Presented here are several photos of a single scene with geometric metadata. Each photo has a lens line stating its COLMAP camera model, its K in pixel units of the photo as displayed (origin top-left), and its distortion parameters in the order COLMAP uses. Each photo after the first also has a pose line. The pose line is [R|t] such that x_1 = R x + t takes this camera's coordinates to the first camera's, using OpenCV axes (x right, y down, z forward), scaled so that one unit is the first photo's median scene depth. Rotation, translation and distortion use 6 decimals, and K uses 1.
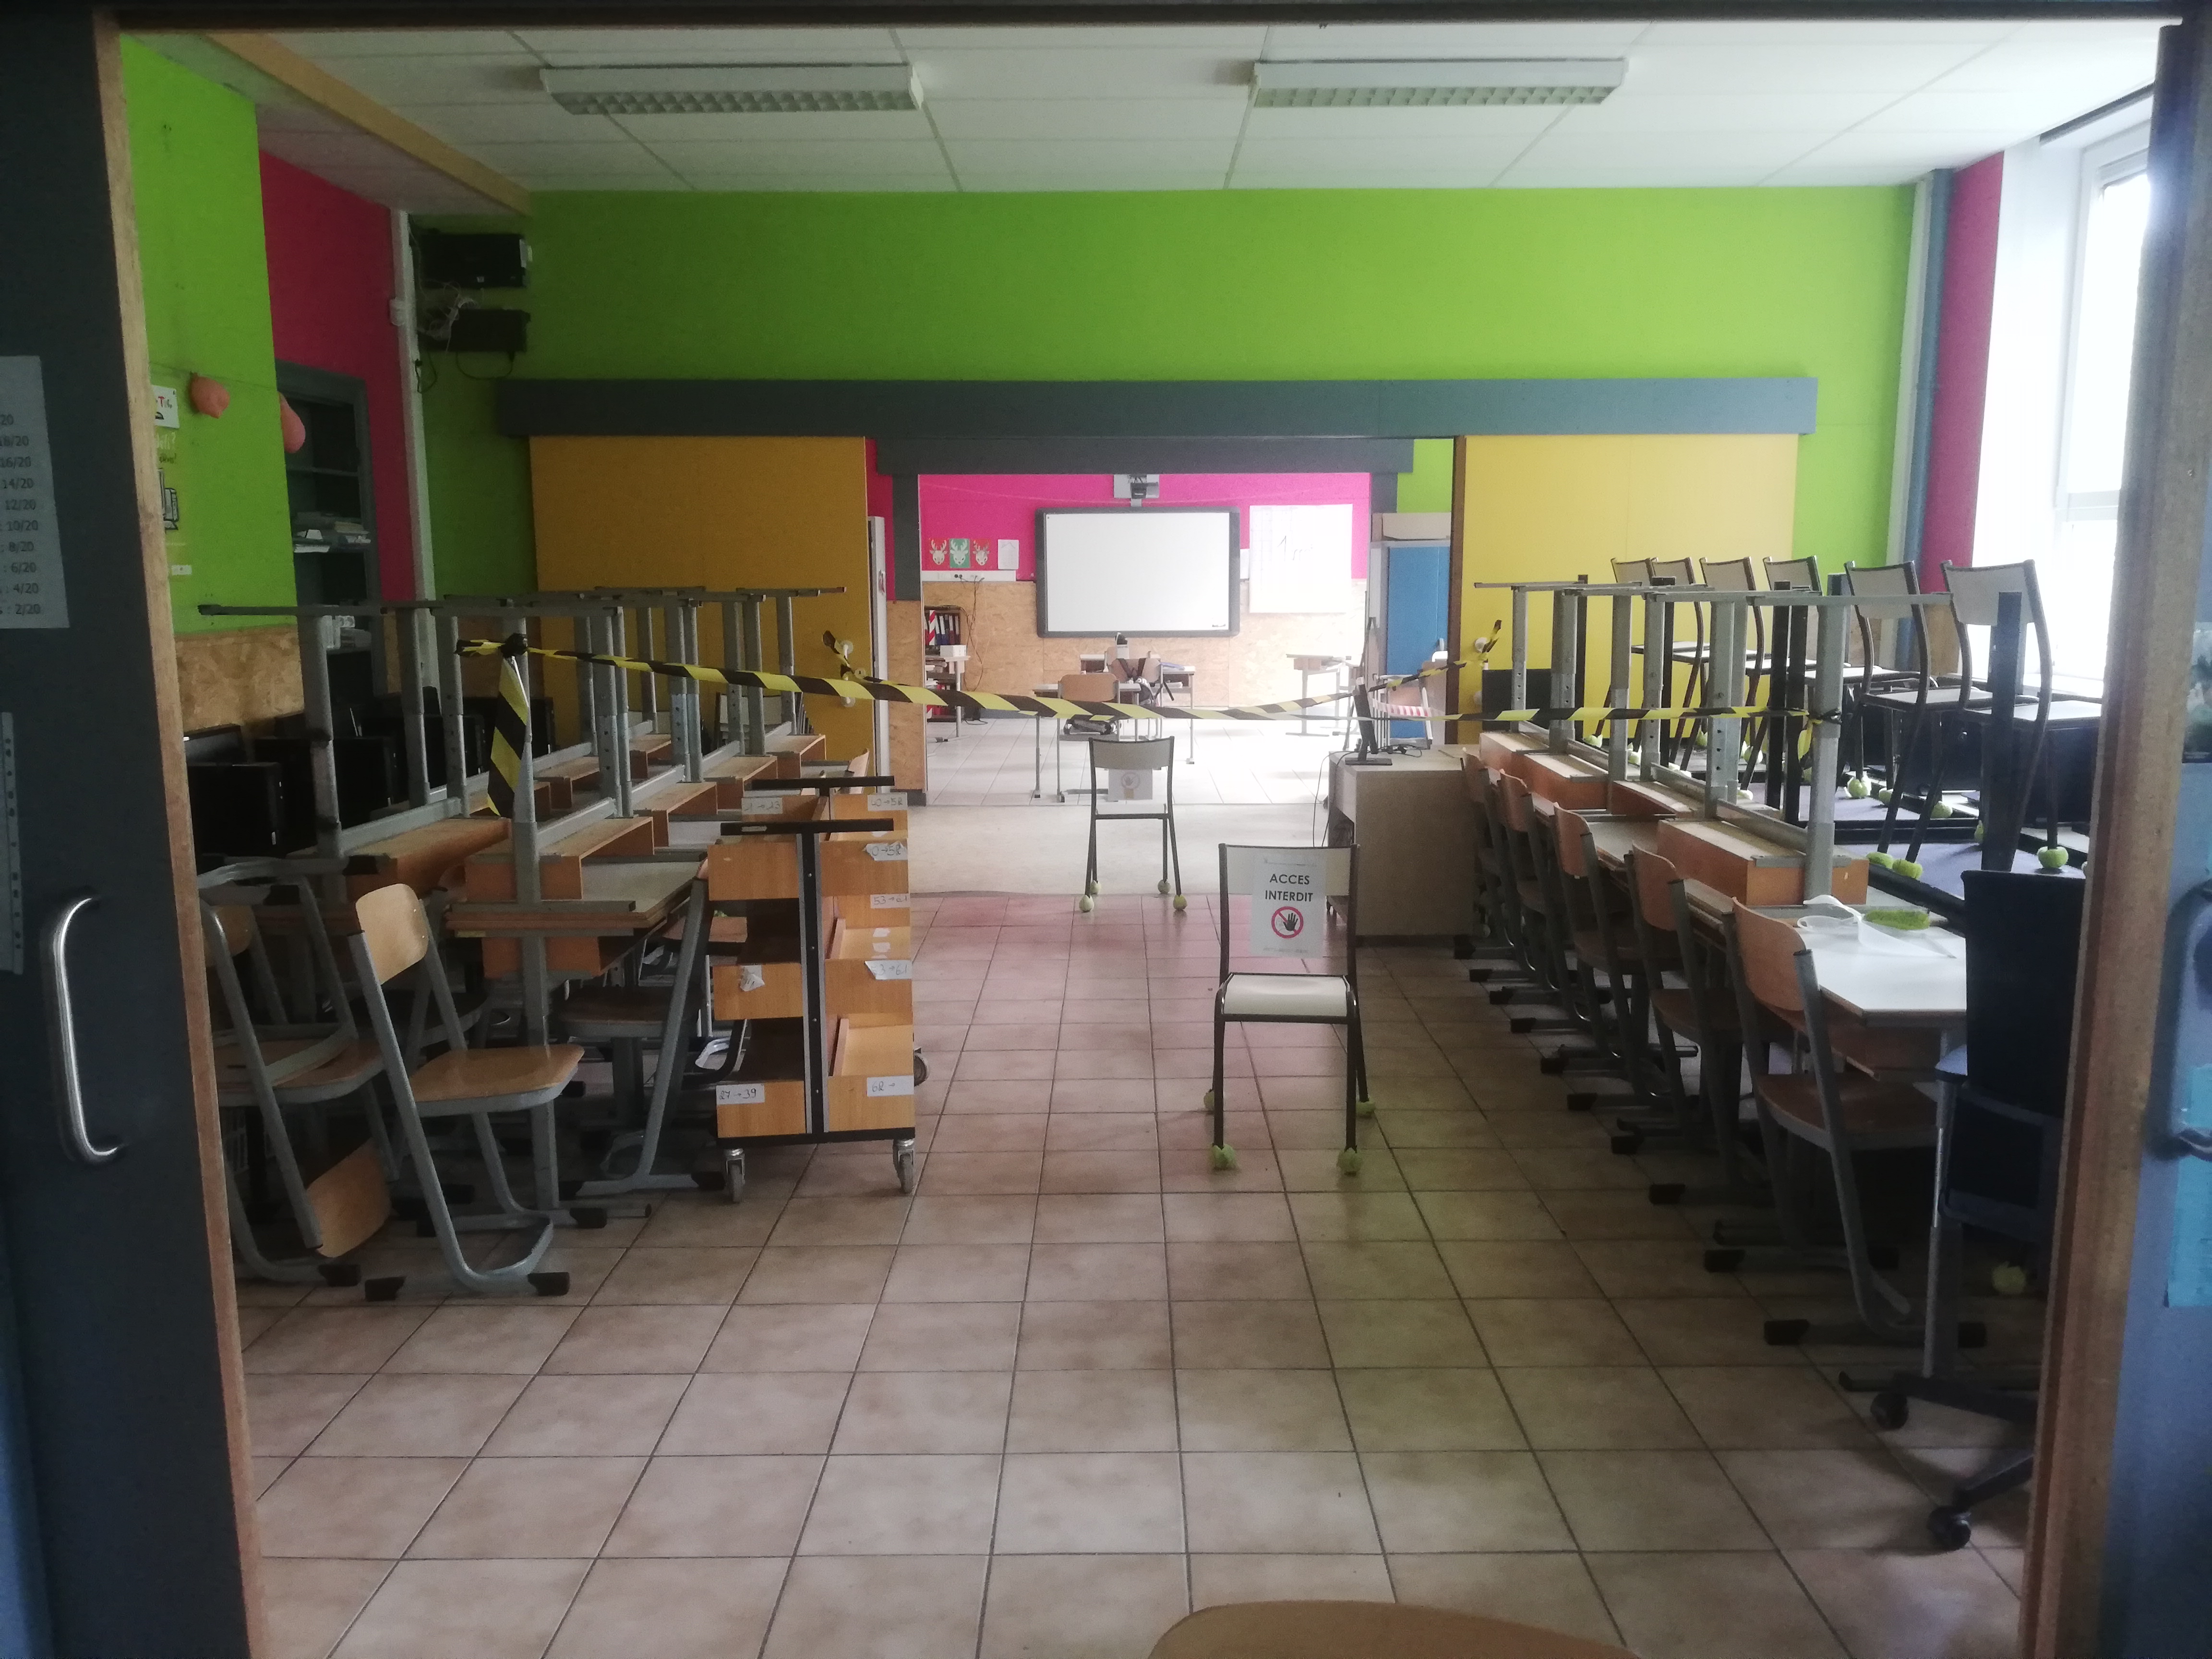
lens RADIAL K [[1694.4, 0, 1106.0], [0, 1694.4, 829.5], [0, 0, 1]] dist [0.070328, -0.093247]
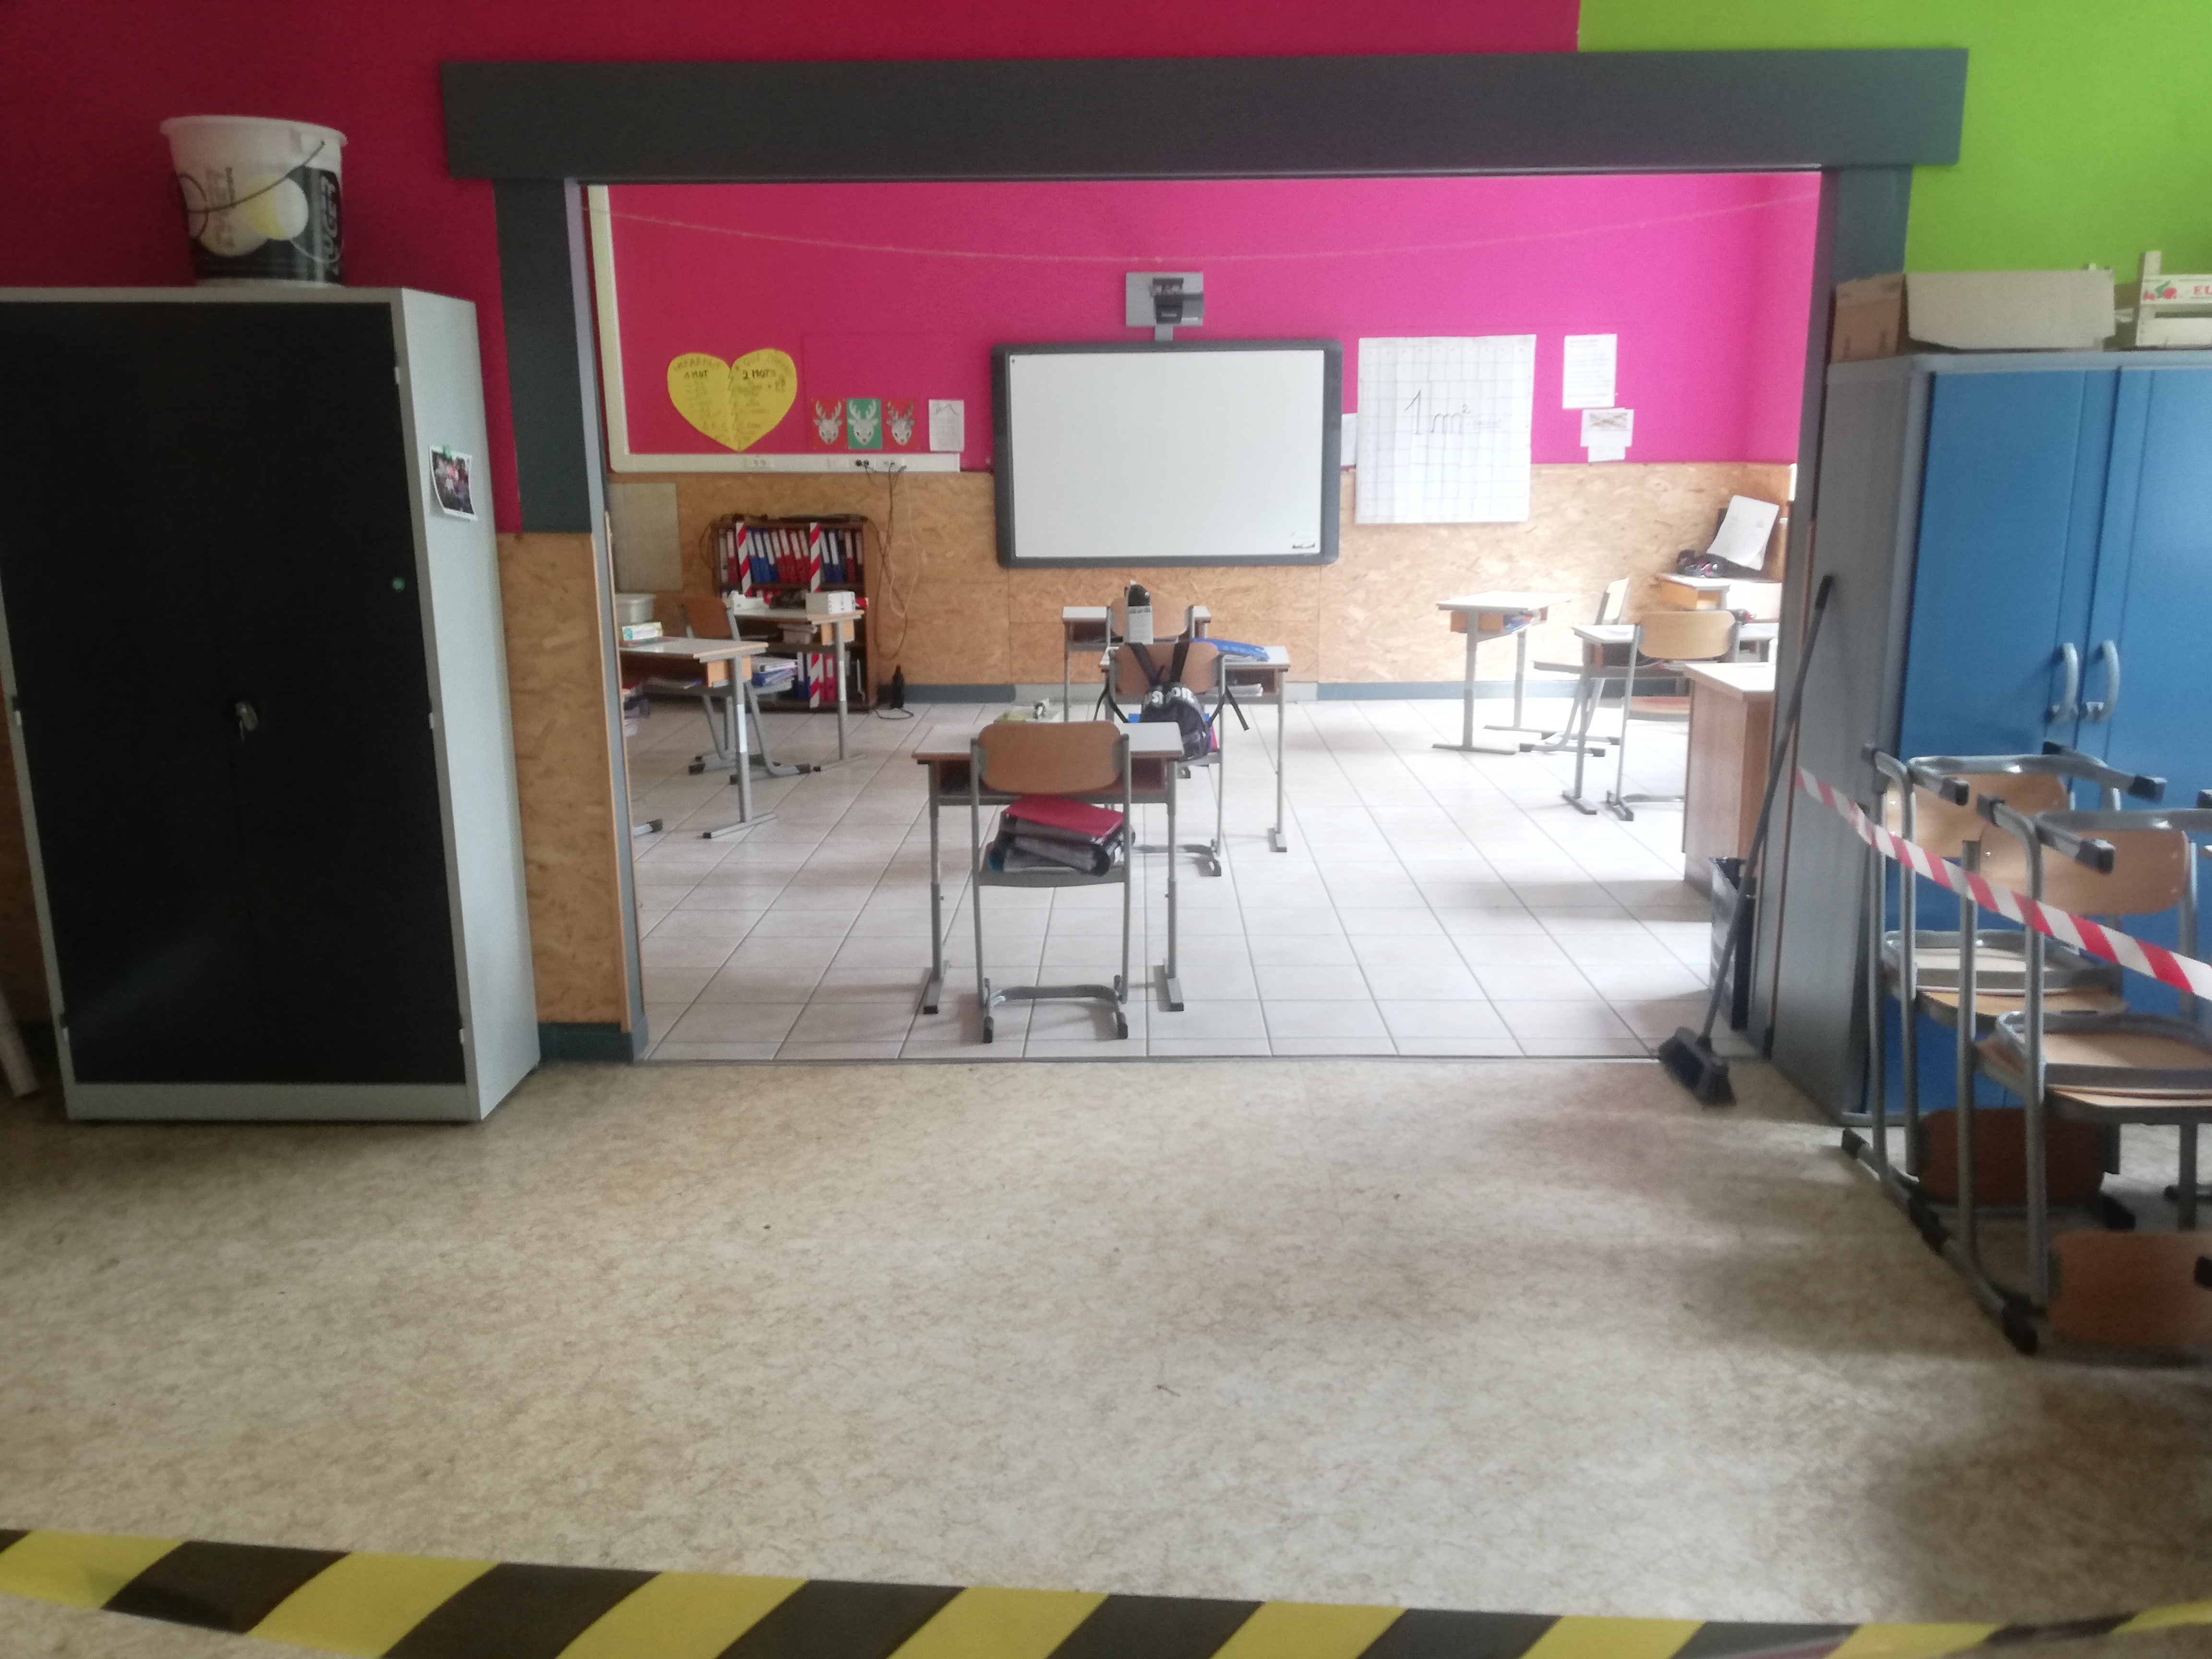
lens RADIAL K [[1694.4, 0, 1106.0], [0, 1694.4, 829.5], [0, 0, 1]] dist [0.070328, -0.093247]
pose [[0.999920, -0.001675, -0.012533, 0.004813], [0.002488, 0.997874, 0.065128, -0.060739], [0.012397, -0.065154, 0.997798, 0.404020]]
